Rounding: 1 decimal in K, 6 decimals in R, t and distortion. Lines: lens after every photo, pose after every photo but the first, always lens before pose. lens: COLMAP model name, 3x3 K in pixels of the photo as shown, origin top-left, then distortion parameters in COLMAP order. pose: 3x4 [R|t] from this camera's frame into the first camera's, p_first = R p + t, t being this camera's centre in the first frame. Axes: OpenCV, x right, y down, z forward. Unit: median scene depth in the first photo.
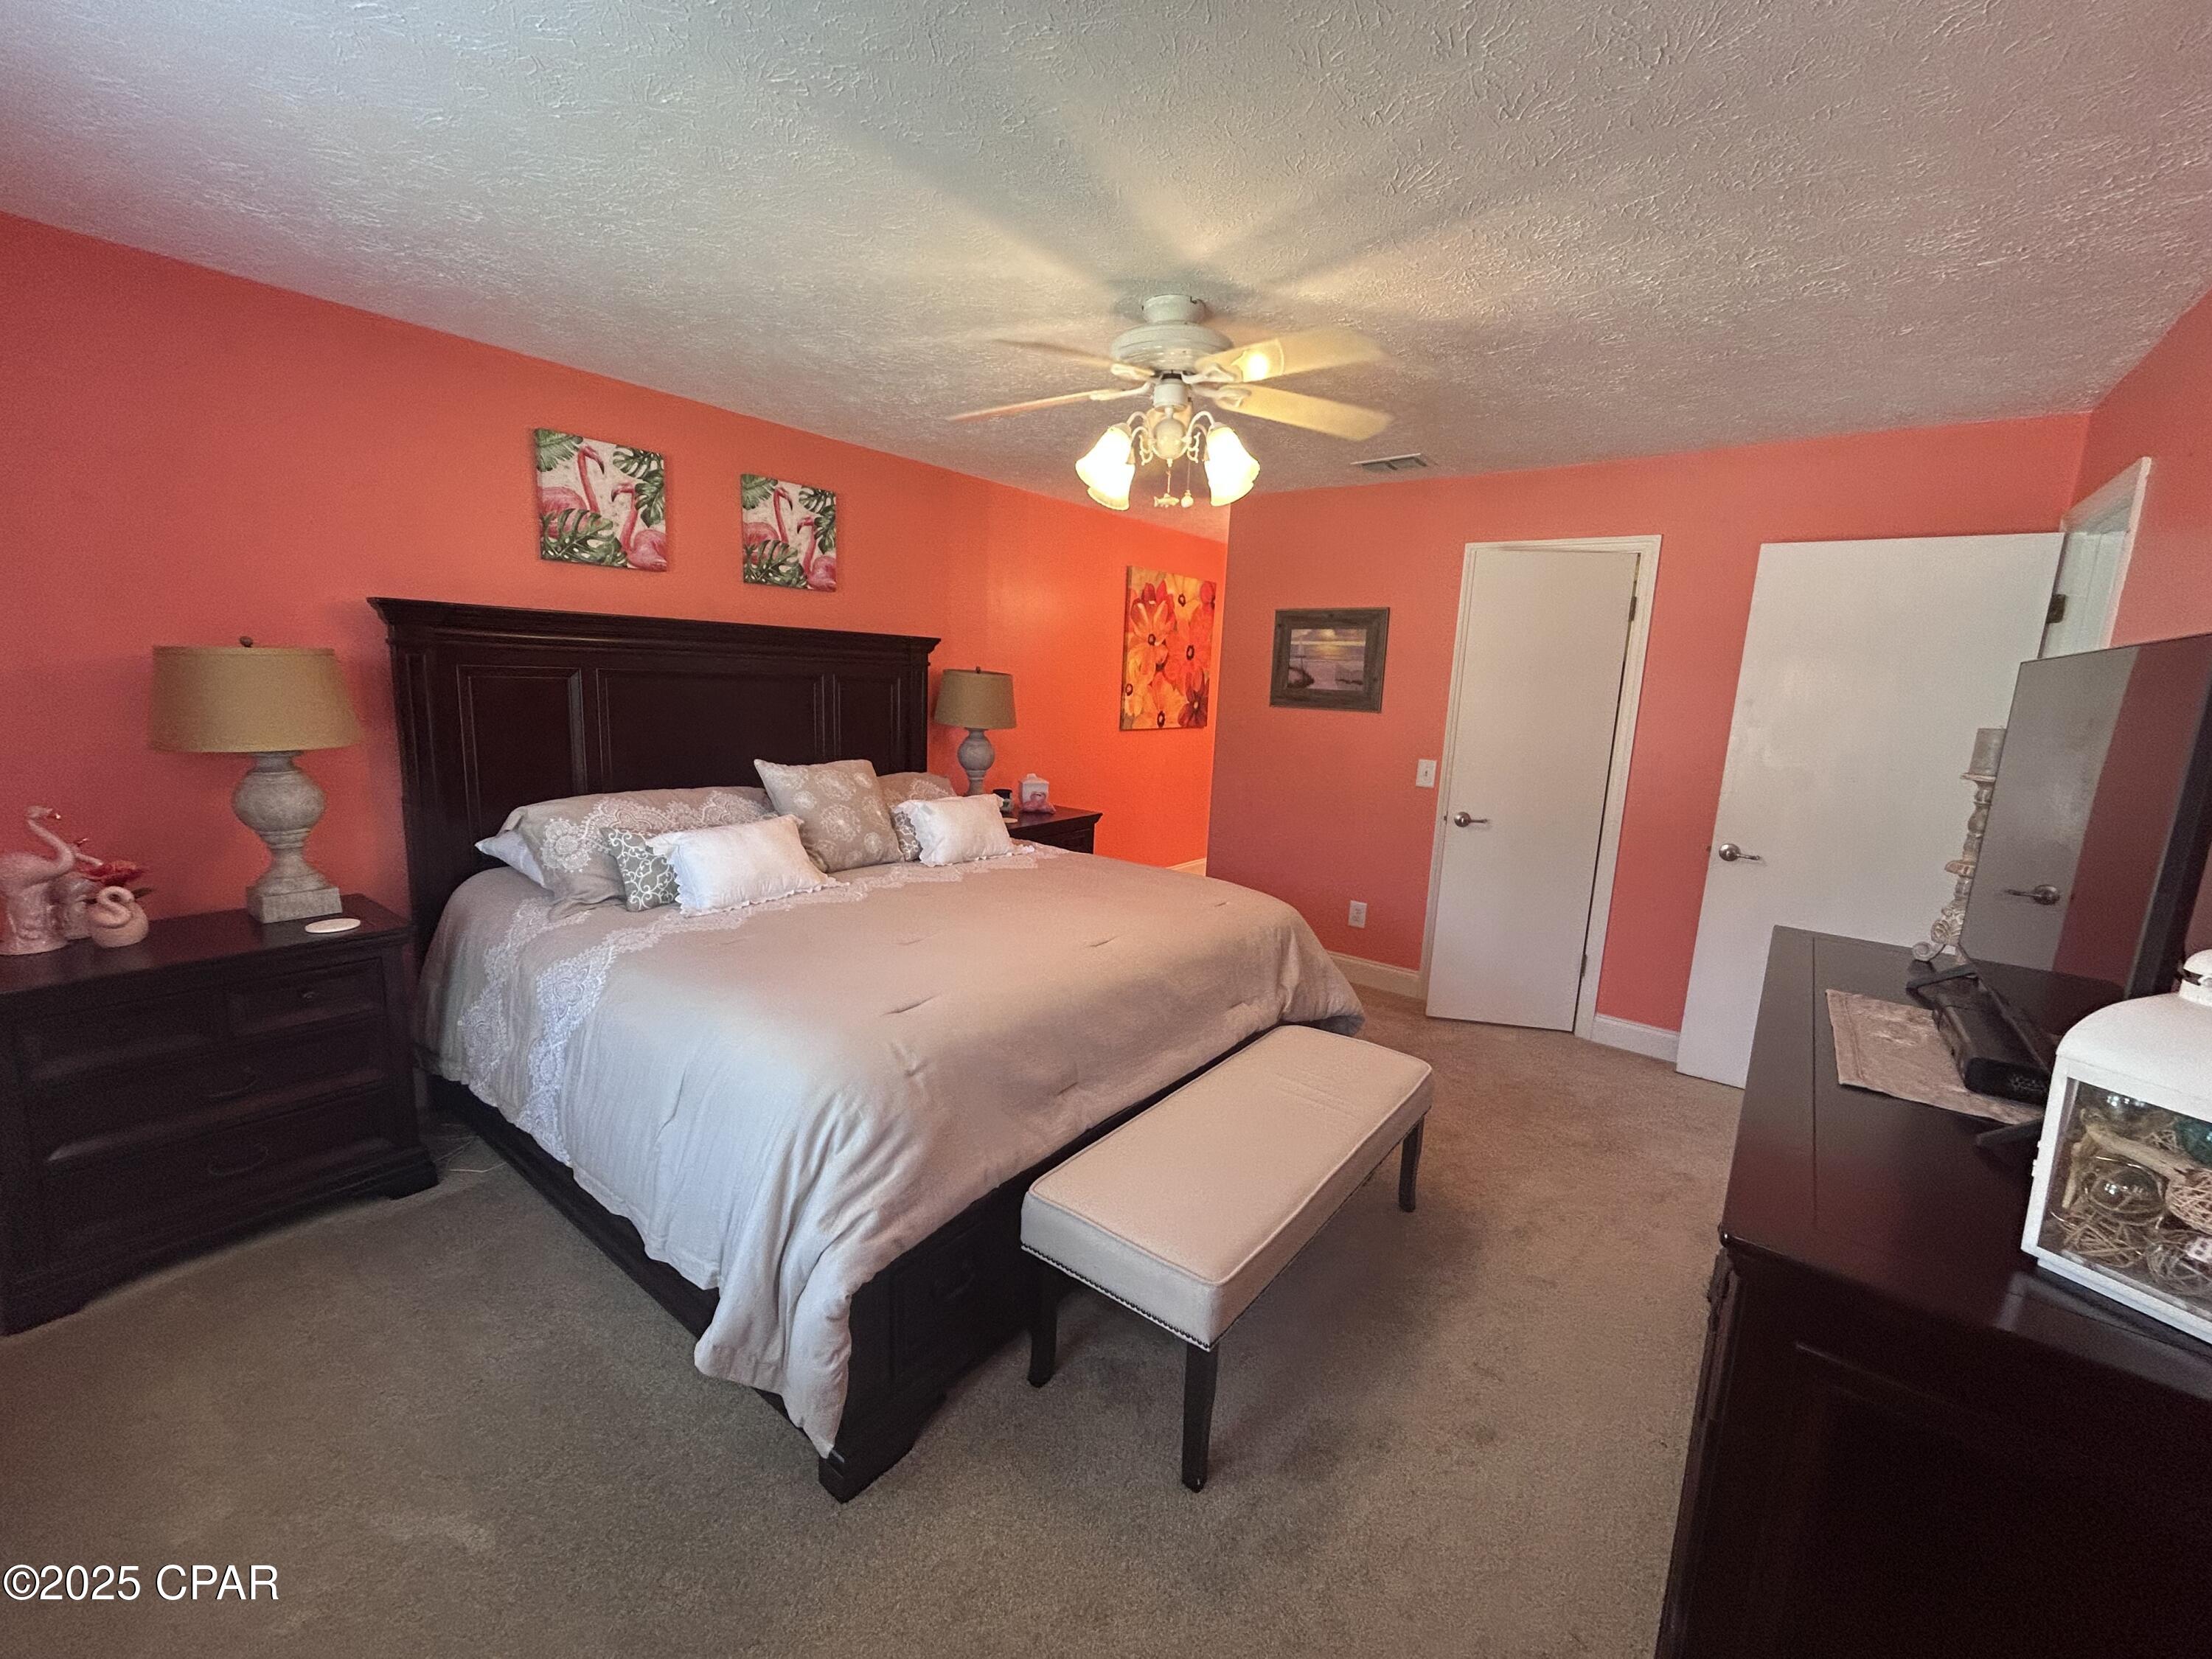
lens RADIAL K [[904.5, 0, 1103.5], [0, 904.5, 821.2], [0, 0, 1]] dist [-0.002036, 0.001223]
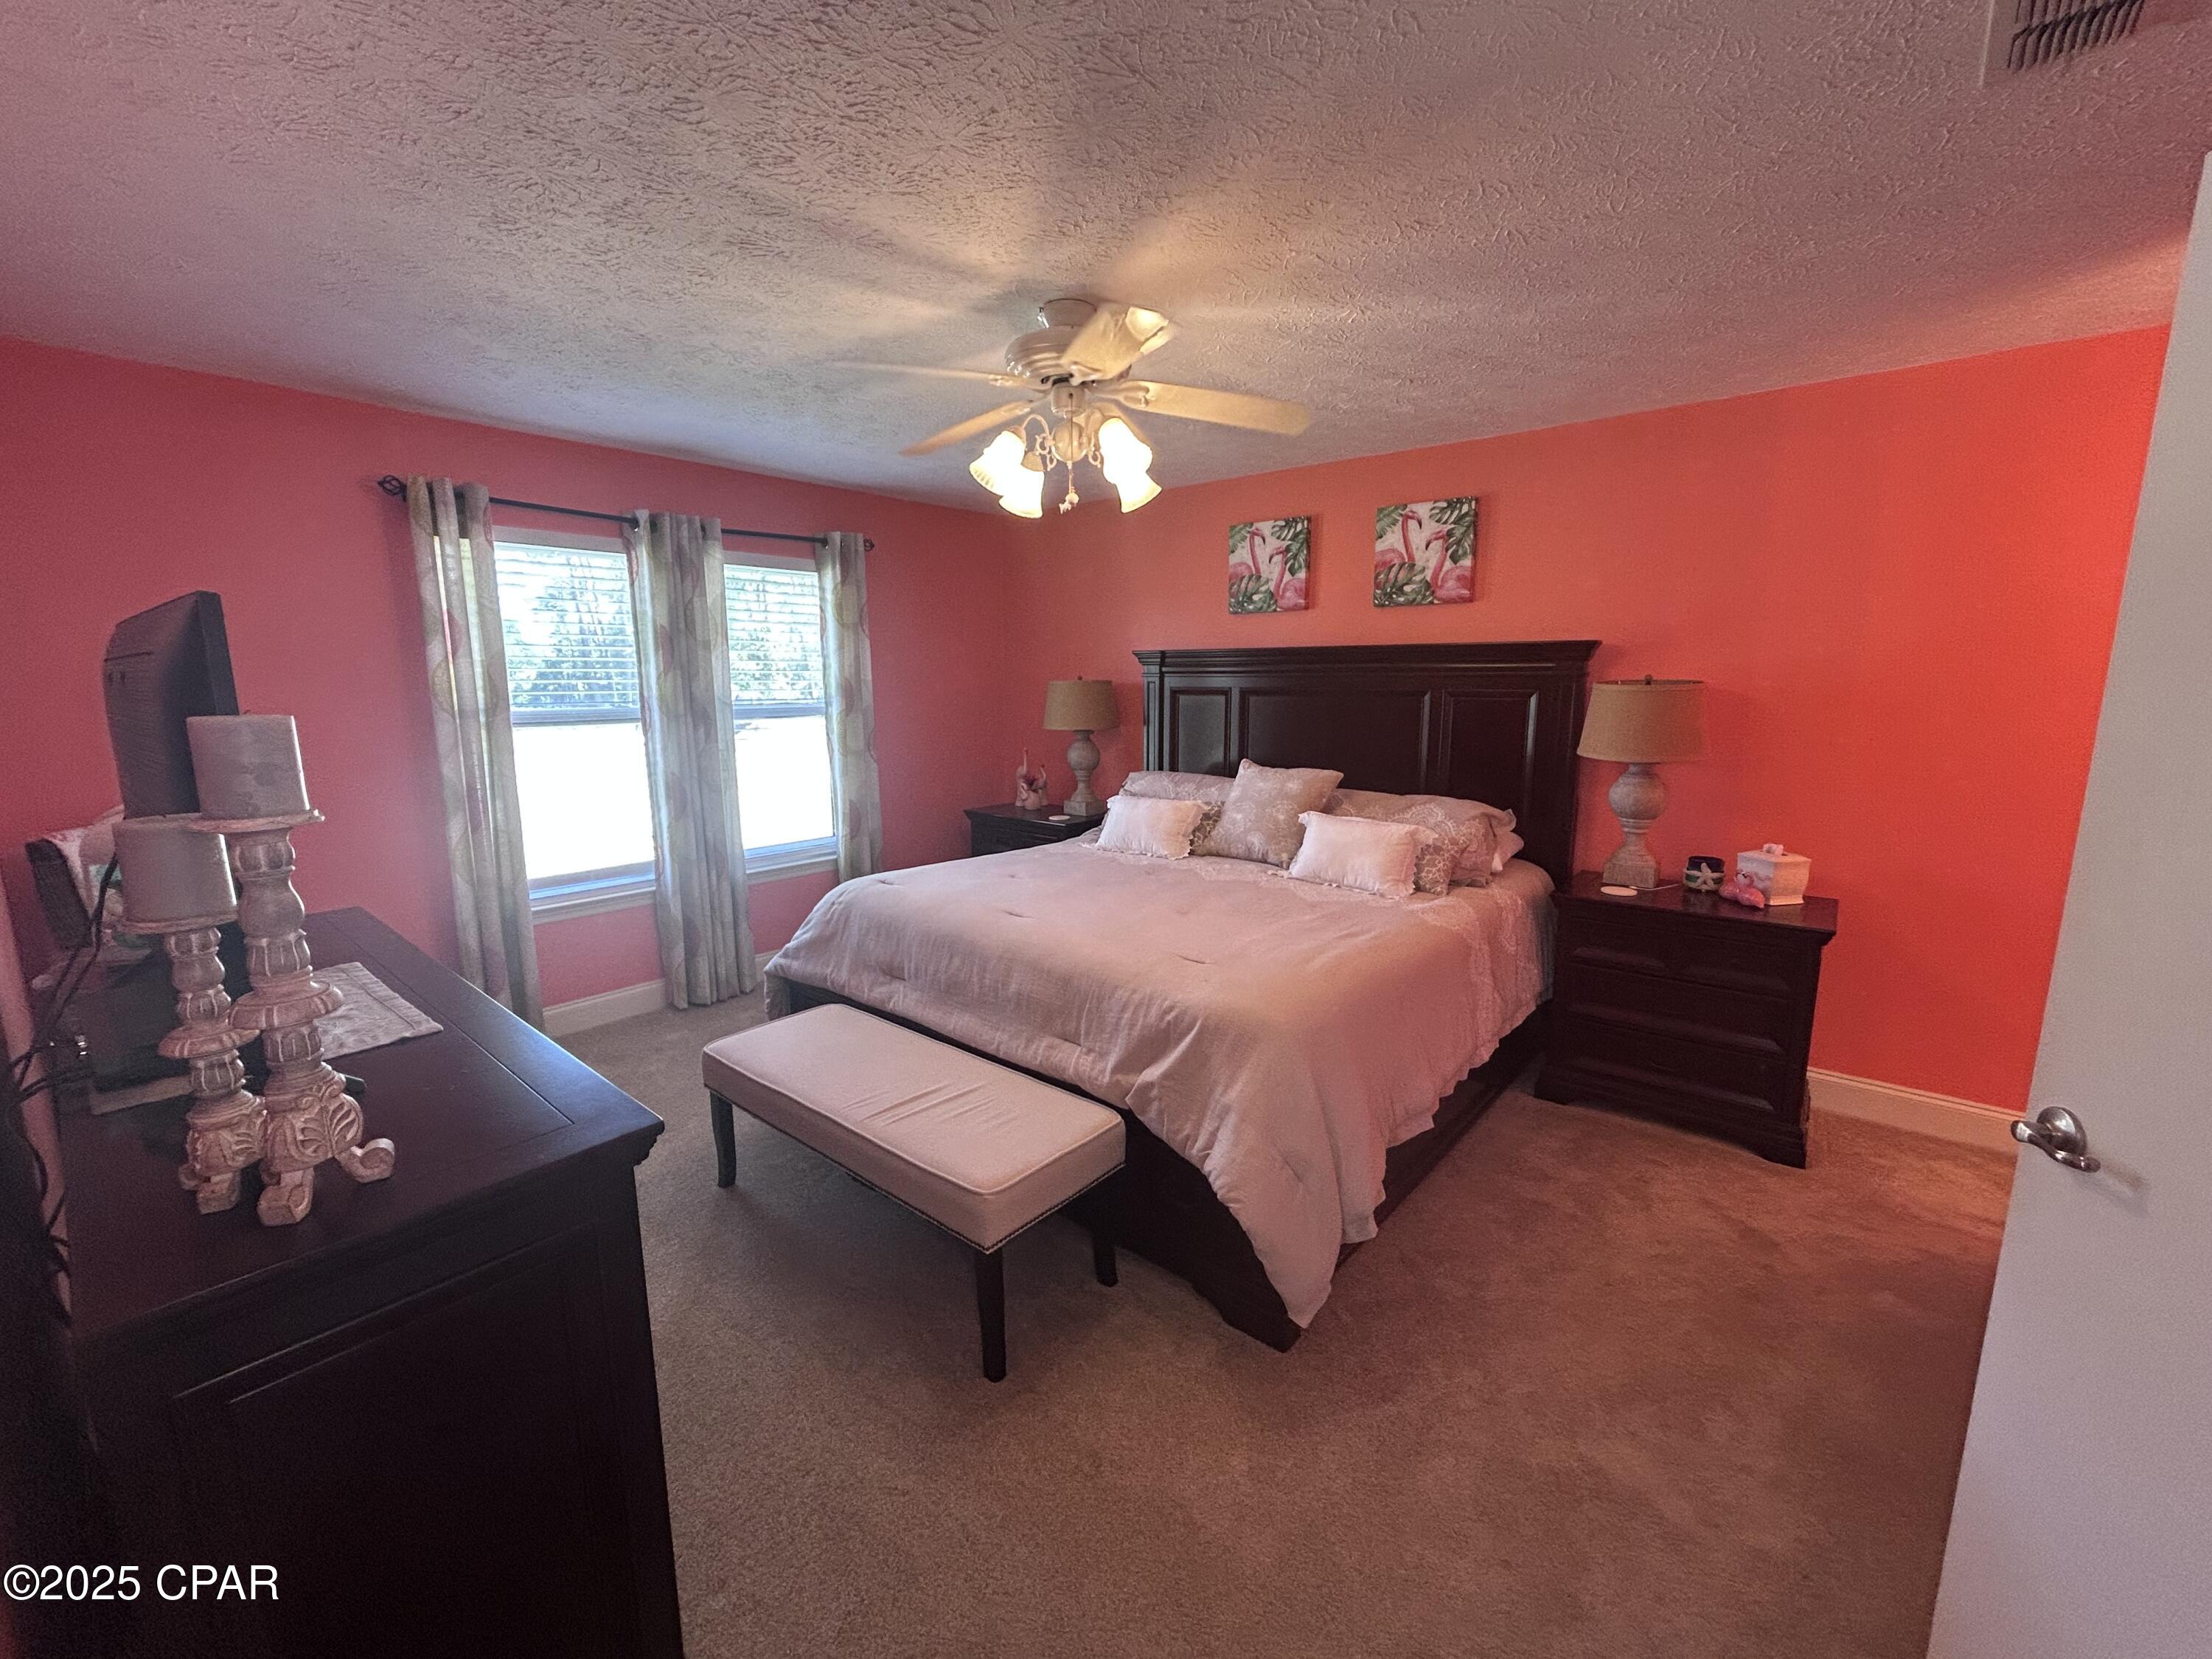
lens RADIAL K [[904.5, 0, 1113.0], [0, 904.5, 828.7], [0, 0, 1]] dist [-0.002036, 0.001223]
pose [[-0.042137, 0.111805, -0.992836, 0.741447], [-0.175144, 0.977505, 0.117512, -0.077990], [0.983641, 0.178841, -0.021607, 0.775086]]
